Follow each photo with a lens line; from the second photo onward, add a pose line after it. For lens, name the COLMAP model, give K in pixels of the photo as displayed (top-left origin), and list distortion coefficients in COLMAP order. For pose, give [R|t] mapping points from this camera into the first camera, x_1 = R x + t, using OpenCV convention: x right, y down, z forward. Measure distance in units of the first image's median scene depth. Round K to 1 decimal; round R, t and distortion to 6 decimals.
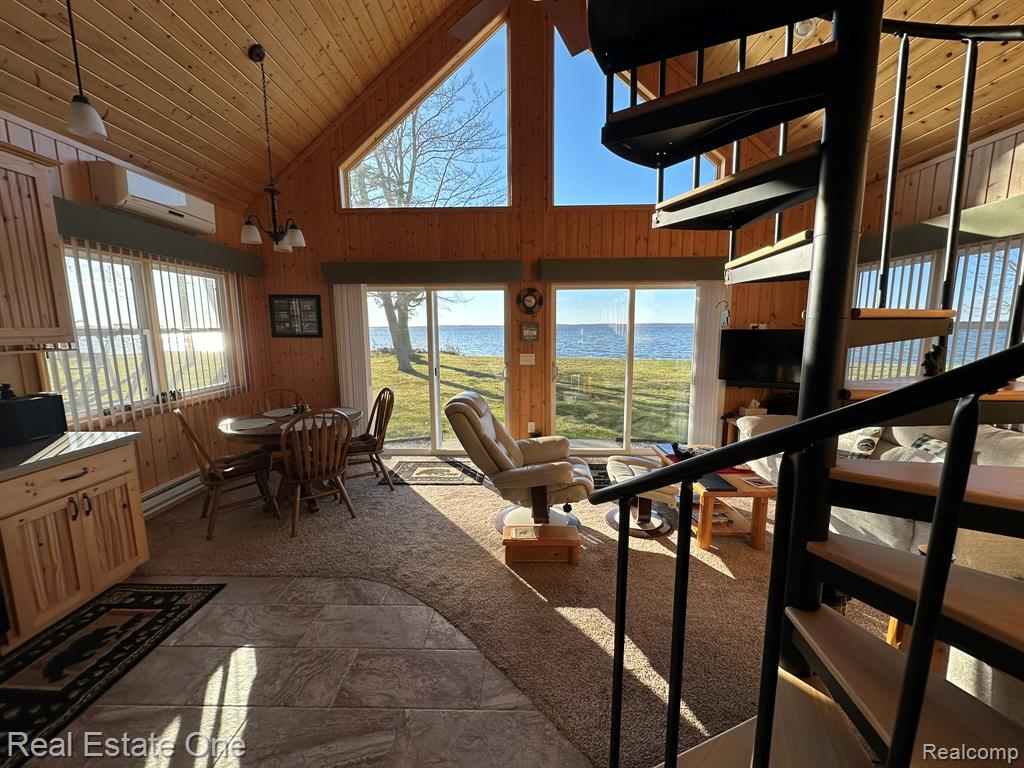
lens RADIAL K [[407.2, 0, 513.1], [0, 407.2, 384.2], [0, 0, 1]] dist [0.000664, 0.000258]
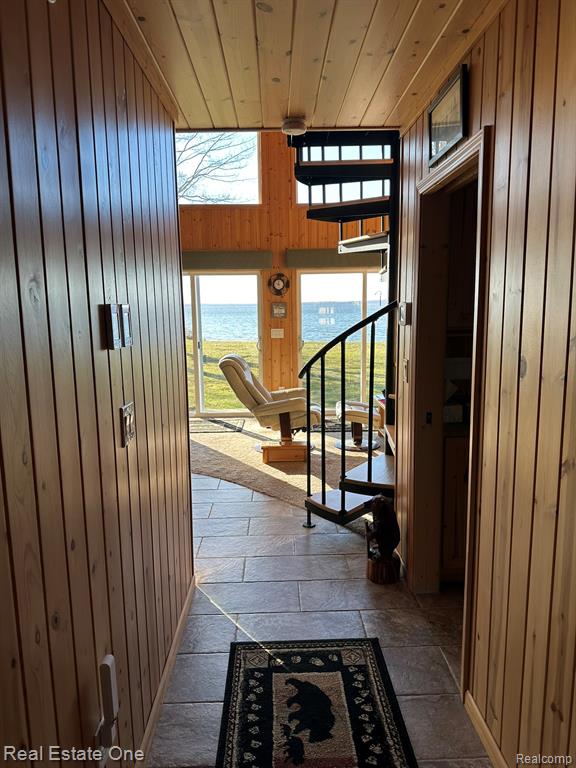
lens RADIAL K [[536.3, 0, 286.8], [0, 536.3, 384.6], [0, 0, 1]] dist [0.152911, -0.255563]
pose [[0.999052, -0.014715, 0.040975, -0.005014], [0.014409, 0.999866, 0.007769, 0.093446], [-0.041083, -0.007172, 0.999130, -0.696786]]
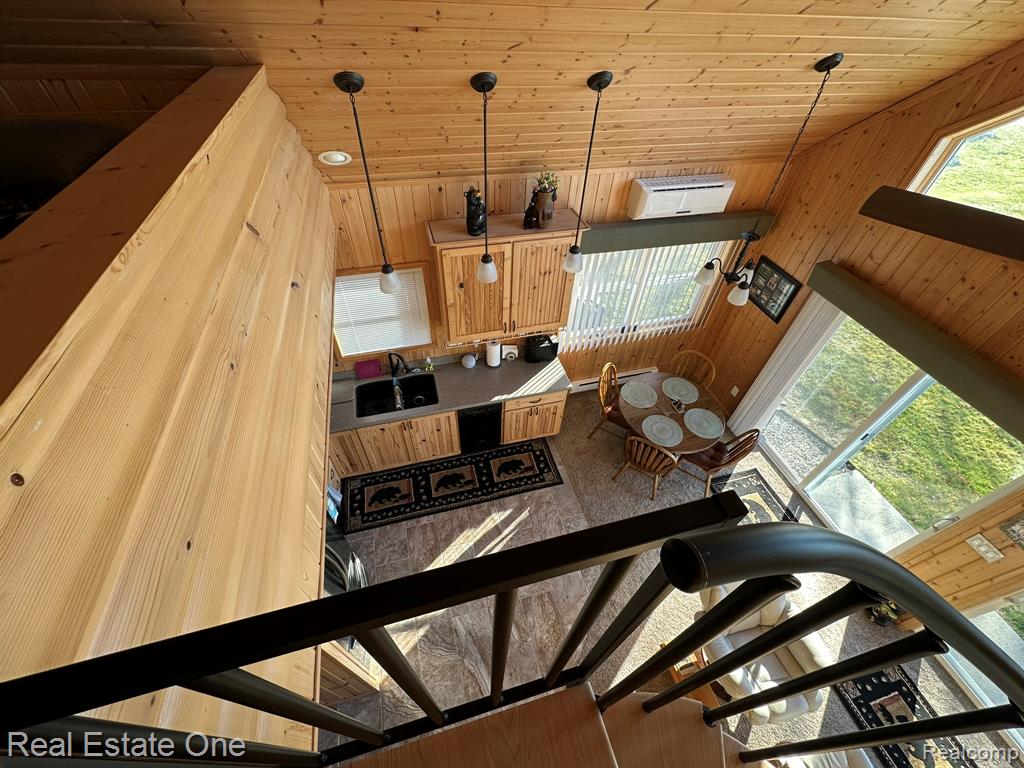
lens RADIAL K [[407.4, 0, 513.8], [0, 407.4, 384.6], [0, 0, 1]] dist [-0.001348, 0.000339]
pose [[0.287683, 0.700790, -0.652788, 0.071959], [-0.173043, 0.708419, 0.684251, -0.668011], [0.941963, -0.083887, 0.325067, 0.154766]]
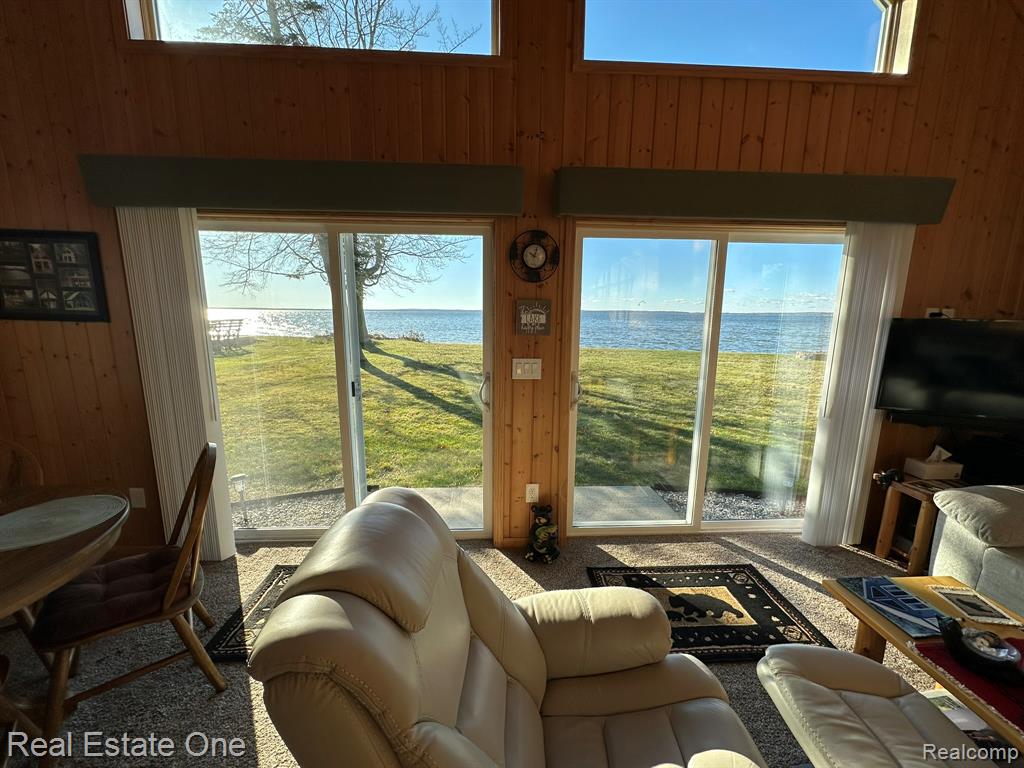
lens RADIAL K [[407.2, 0, 513.1], [0, 407.2, 384.2], [0, 0, 1]] dist [0.000664, 0.000258]
pose [[0.997123, 0.003176, 0.075728, -0.027728], [-0.005839, 0.999371, 0.034977, -0.073179], [-0.075569, -0.035318, 0.996515, 0.581272]]
